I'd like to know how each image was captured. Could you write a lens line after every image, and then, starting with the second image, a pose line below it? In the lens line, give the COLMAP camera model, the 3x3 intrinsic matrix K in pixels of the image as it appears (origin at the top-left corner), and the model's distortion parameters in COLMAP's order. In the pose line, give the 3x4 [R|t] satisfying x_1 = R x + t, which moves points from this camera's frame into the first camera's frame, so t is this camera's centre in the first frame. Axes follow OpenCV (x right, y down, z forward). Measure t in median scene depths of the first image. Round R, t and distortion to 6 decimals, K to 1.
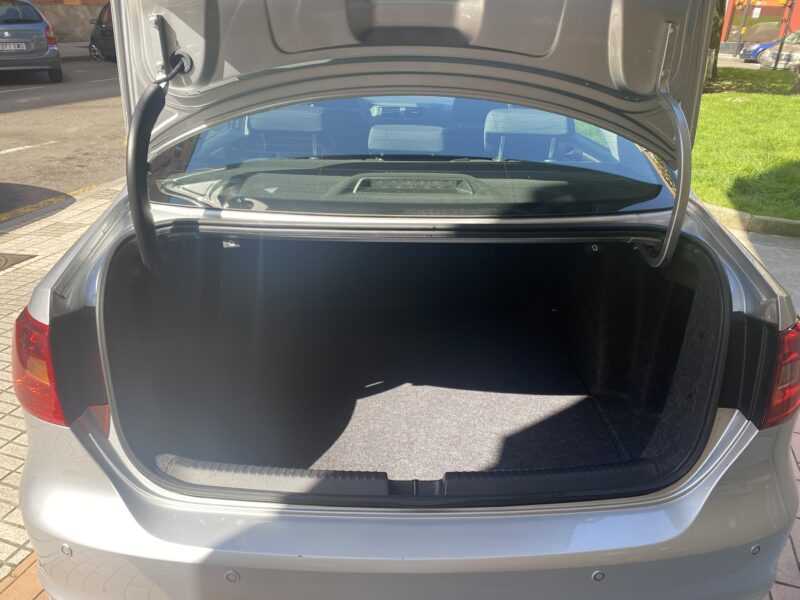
lens RADIAL K [[614.2, 0, 400.0], [0, 614.2, 300.0], [0, 0, 1]] dist [0.010032, -0.002204]
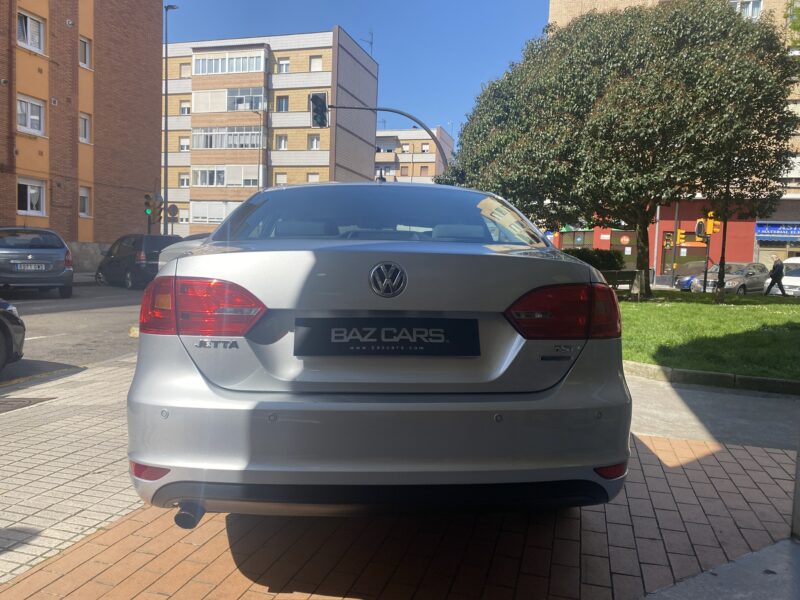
lens RADIAL K [[608.6, 0, 400.0], [0, 608.6, 300.0], [0, 0, 1]] dist [0.000347, -0.004474]
pose [[0.999226, -0.000014, 0.039342, 0.000096], [0.014082, 0.933872, -0.357330, 0.067849], [-0.036735, 0.357607, 0.933149, -0.055317]]
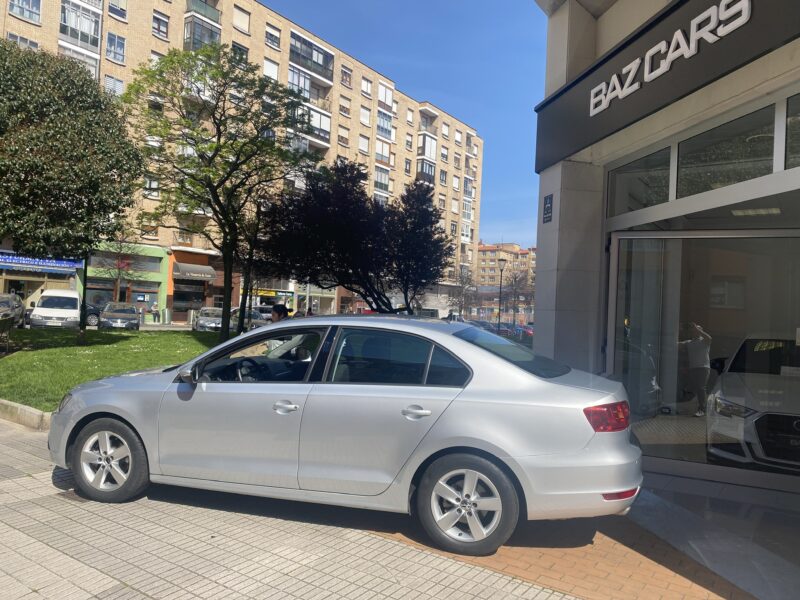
lens RADIAL K [[608.6, 0, 400.0], [0, 608.6, 300.0], [0, 0, 1]] dist [0.000347, -0.004474]
pose [[0.279957, 0.005825, 0.959995, -0.433733], [0.363077, 0.925064, -0.111495, -0.060458], [-0.888706, 0.379766, 0.256863, 0.093172]]
